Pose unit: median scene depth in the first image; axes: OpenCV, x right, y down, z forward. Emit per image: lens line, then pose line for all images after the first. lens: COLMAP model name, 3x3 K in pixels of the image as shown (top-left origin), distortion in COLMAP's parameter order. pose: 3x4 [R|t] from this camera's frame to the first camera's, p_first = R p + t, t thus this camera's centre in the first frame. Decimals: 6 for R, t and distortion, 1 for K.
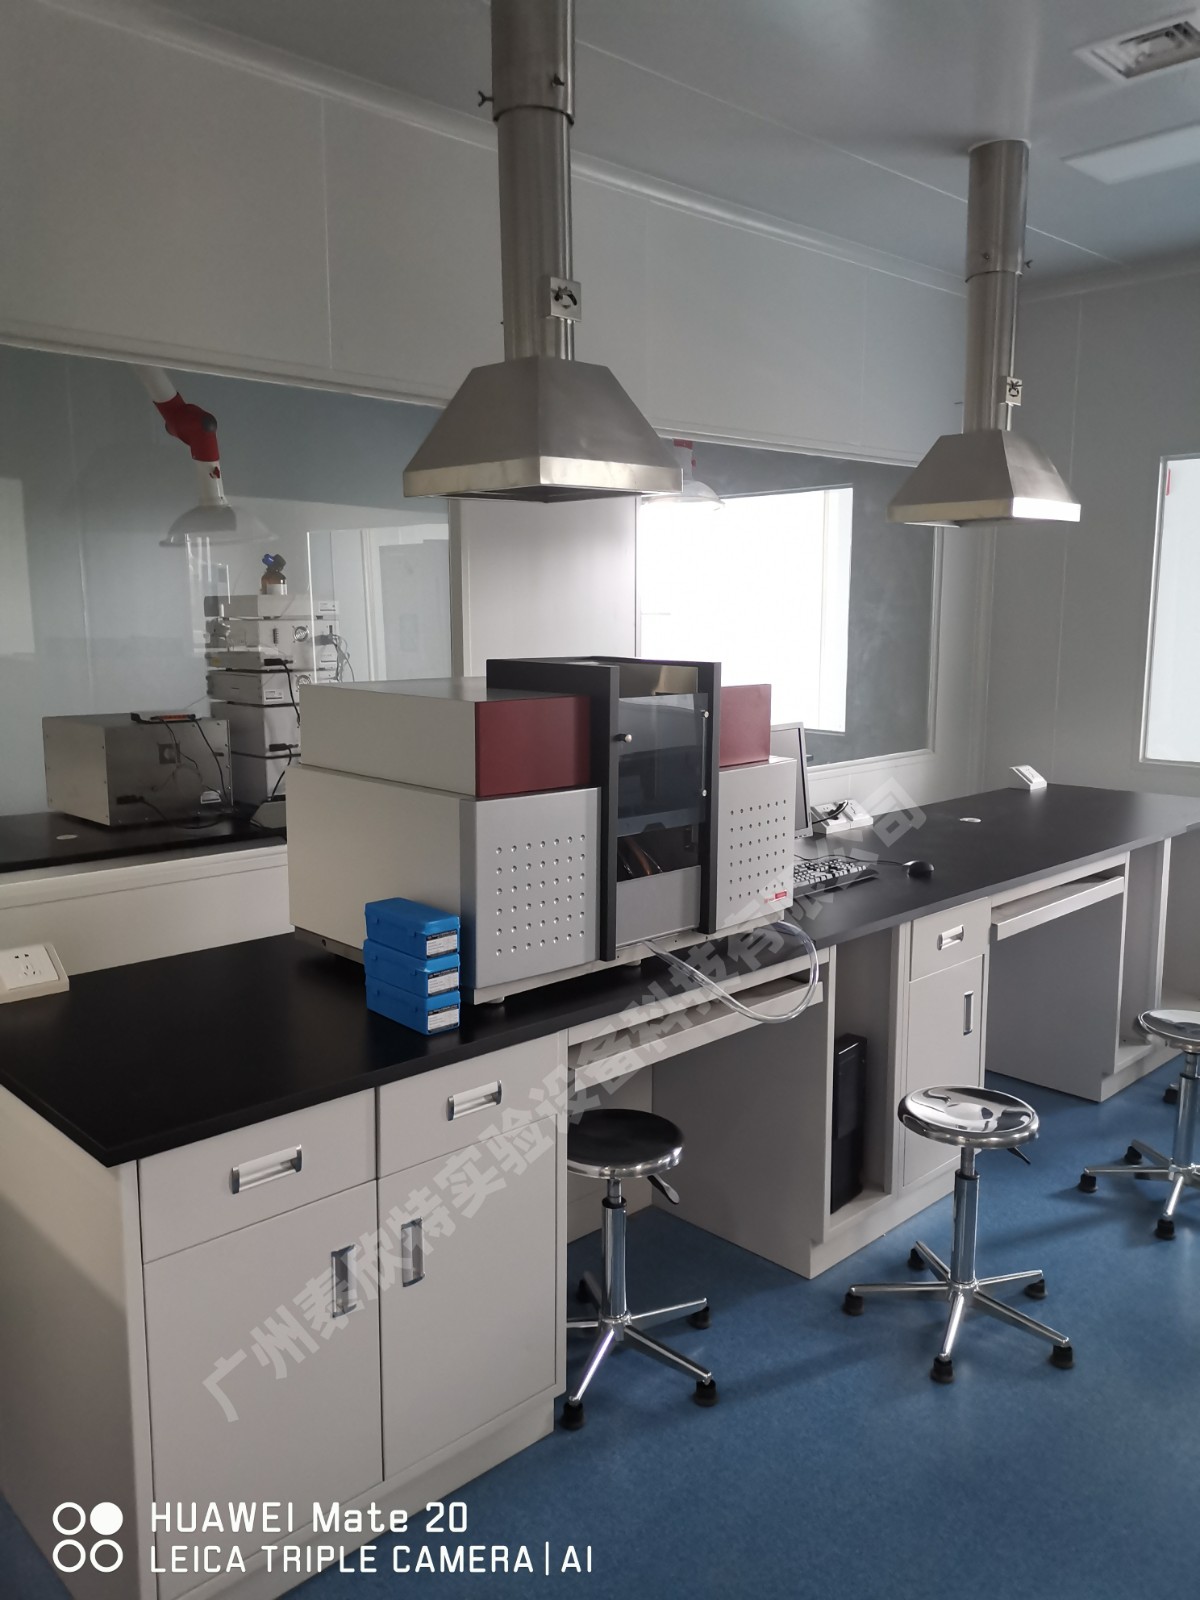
lens RADIAL K [[1243.4, 0, 596.0], [0, 1243.4, 796.3], [0, 0, 1]] dist [0.011328, 0.003332]
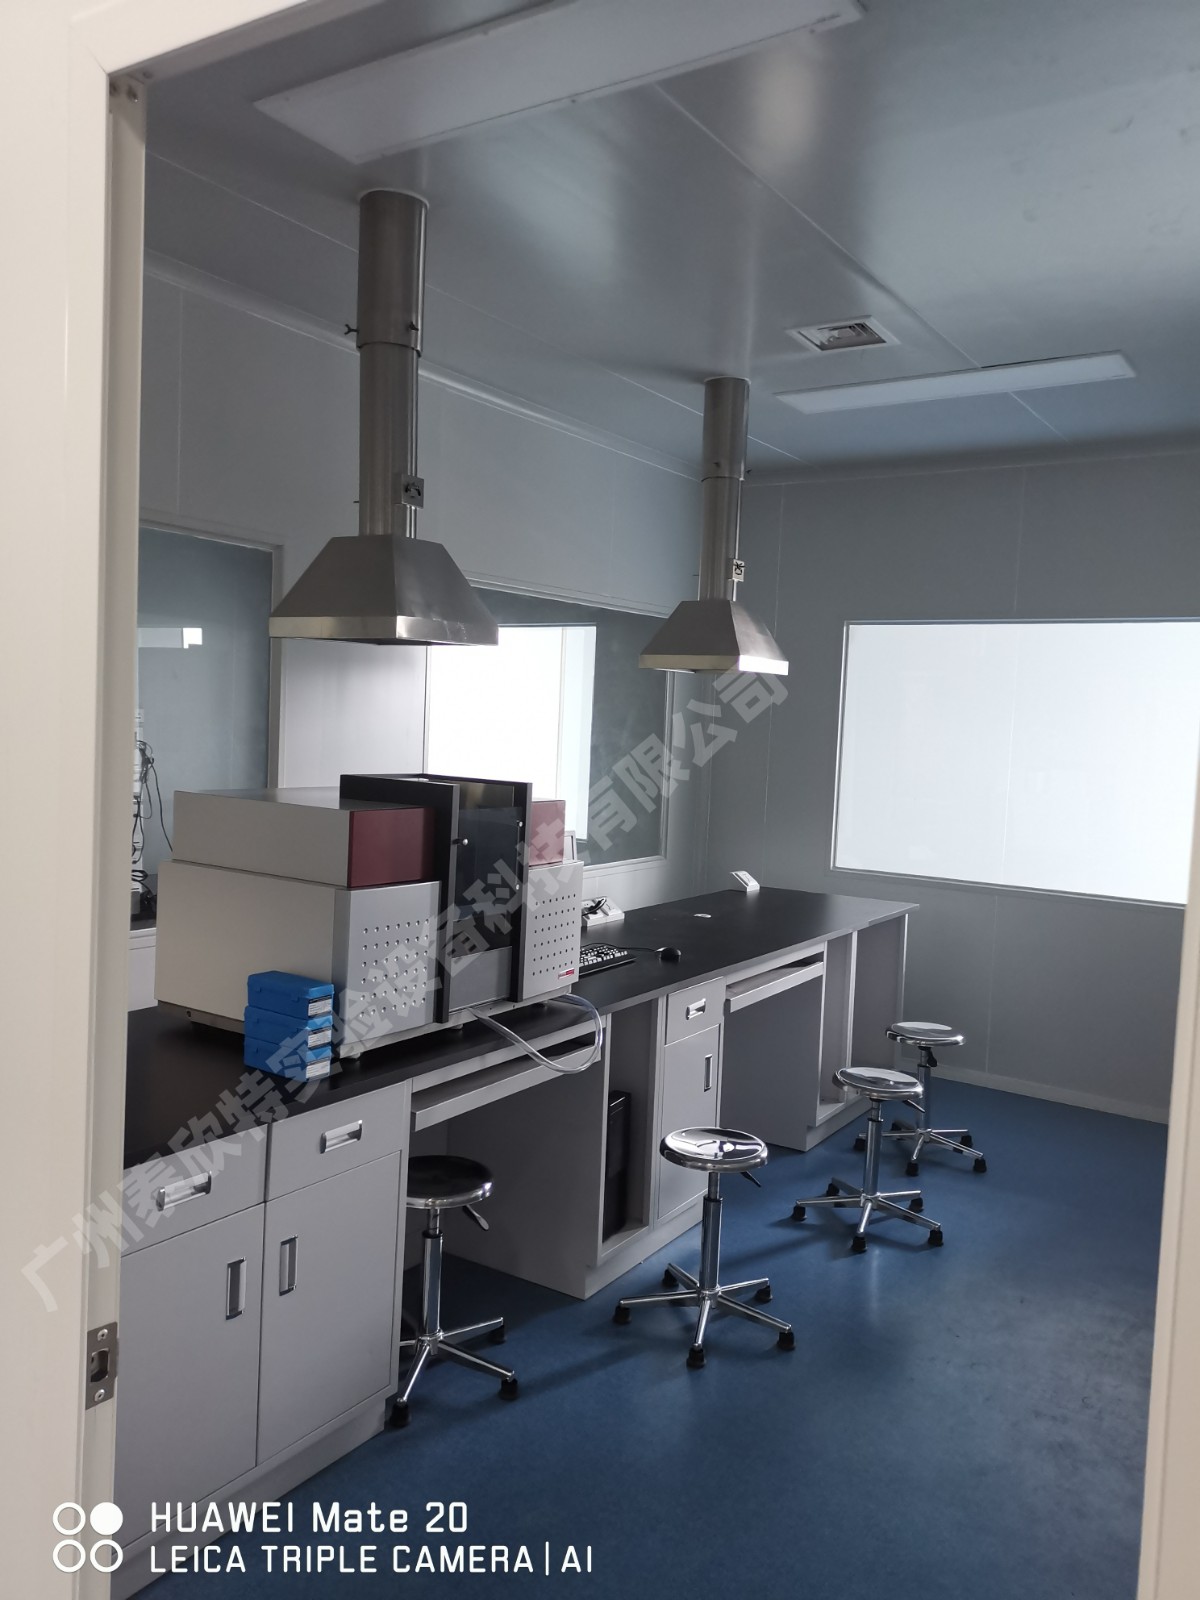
lens RADIAL K [[1243.4, 0, 596.0], [0, 1243.4, 796.3], [0, 0, 1]] dist [0.011328, 0.003332]
pose [[0.972719, 0.027209, 0.230387, -0.111229], [-0.007684, 0.996332, -0.085227, 0.010631], [-0.231860, 0.081131, 0.969360, -0.206592]]
